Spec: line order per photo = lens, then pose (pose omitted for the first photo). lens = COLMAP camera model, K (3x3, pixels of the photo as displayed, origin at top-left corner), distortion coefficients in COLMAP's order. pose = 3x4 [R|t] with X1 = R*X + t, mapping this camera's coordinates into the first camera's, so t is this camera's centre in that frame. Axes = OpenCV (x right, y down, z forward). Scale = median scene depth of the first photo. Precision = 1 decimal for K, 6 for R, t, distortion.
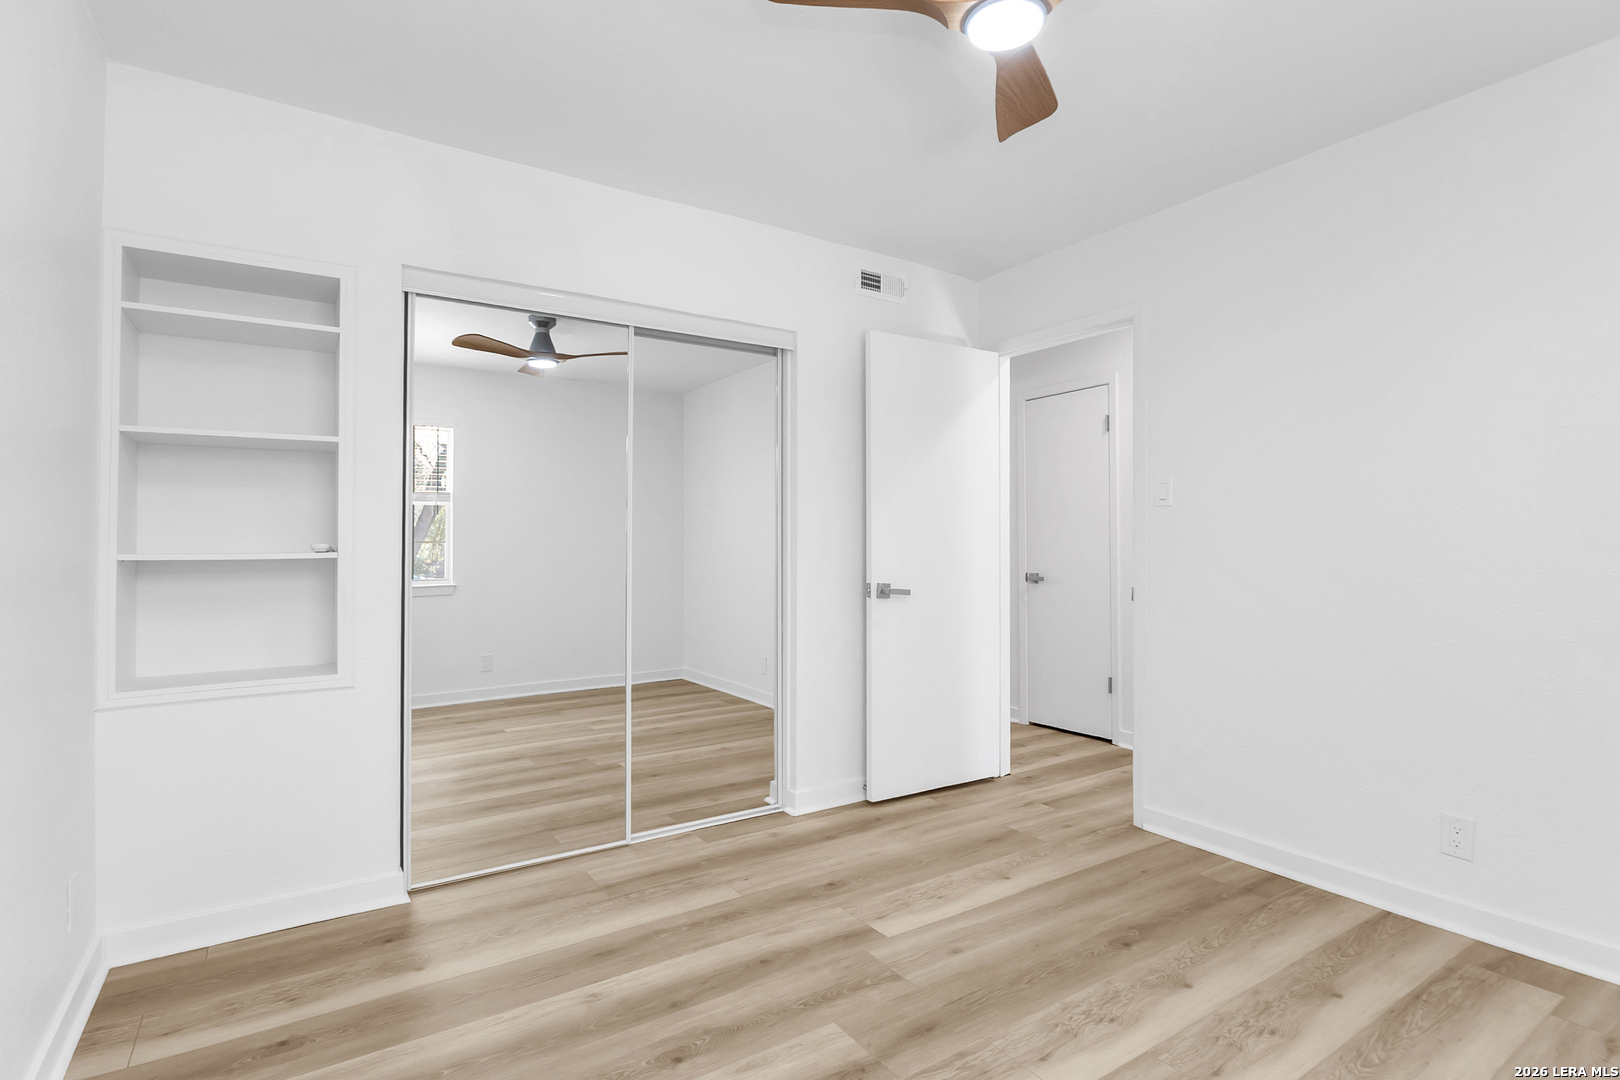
lens RADIAL K [[773.9, 0, 811.4], [0, 773.9, 544.8], [0, 0, 1]] dist [-0.002852, 0.000043]
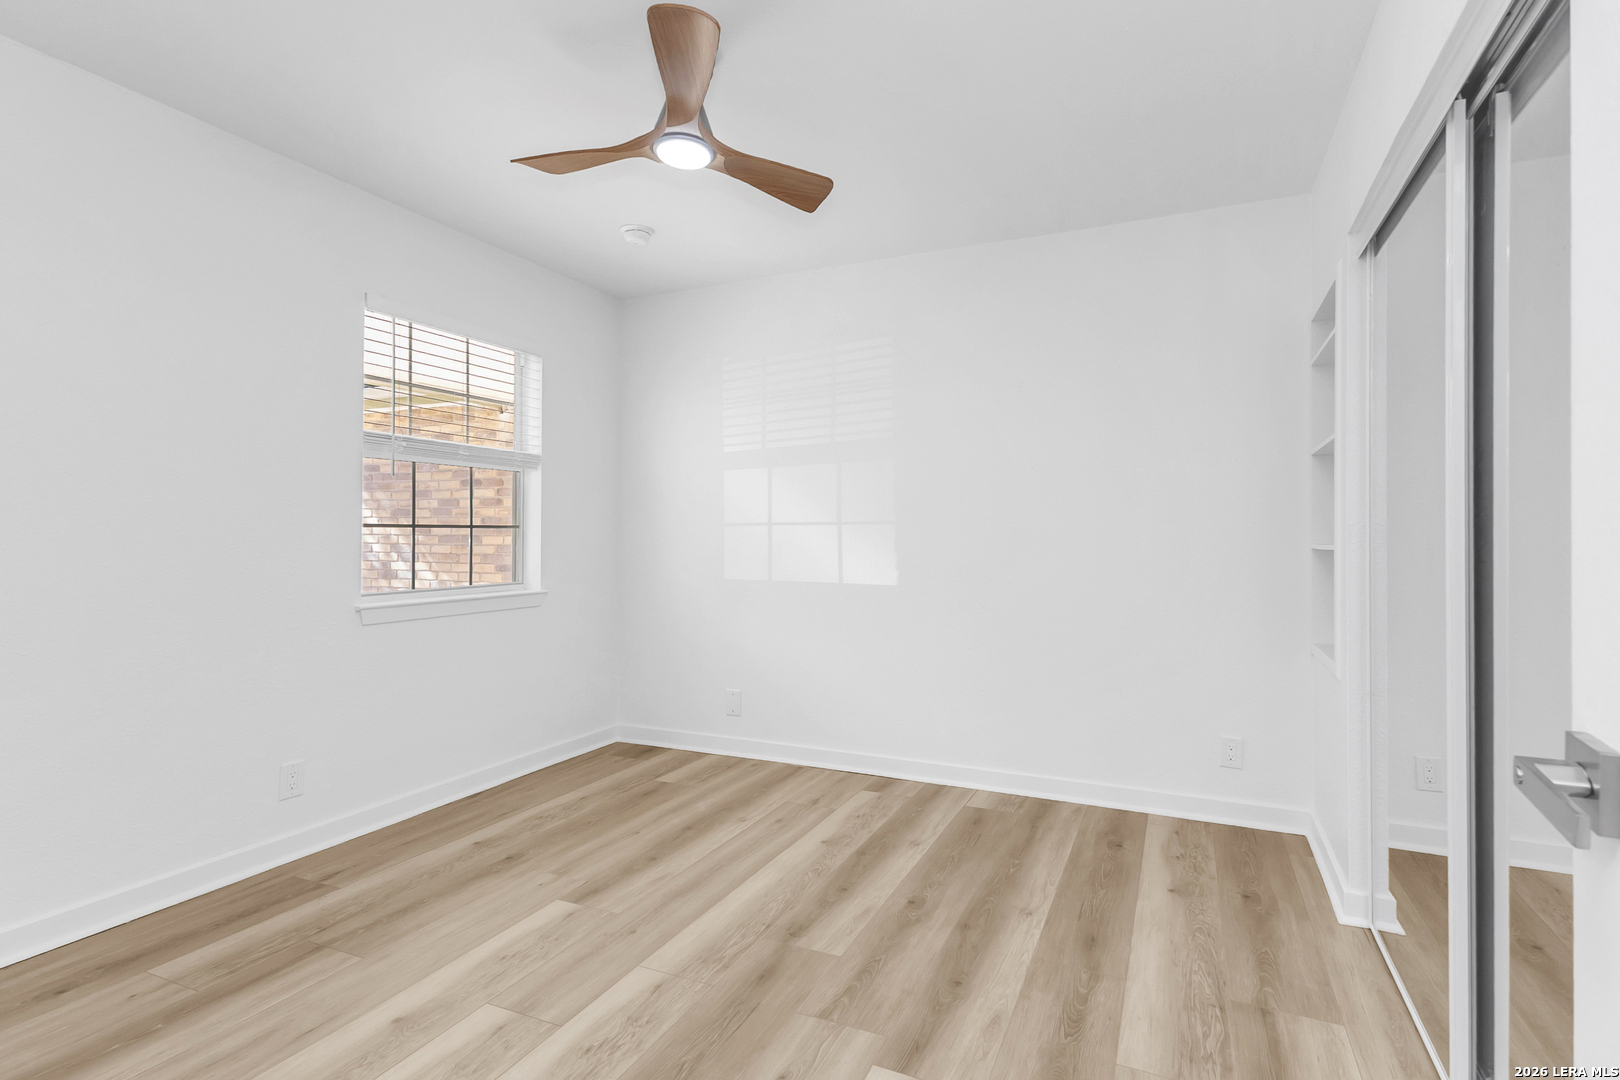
lens RADIAL K [[773.9, 0, 815.7], [0, 773.9, 540.2], [0, 0, 1]] dist [-0.002852, 0.000043]
pose [[-0.861010, 0.002042, -0.508584, 0.455815], [-0.001235, 0.999981, 0.006105, 0.004730], [0.508586, 0.005884, -0.860991, 1.407964]]
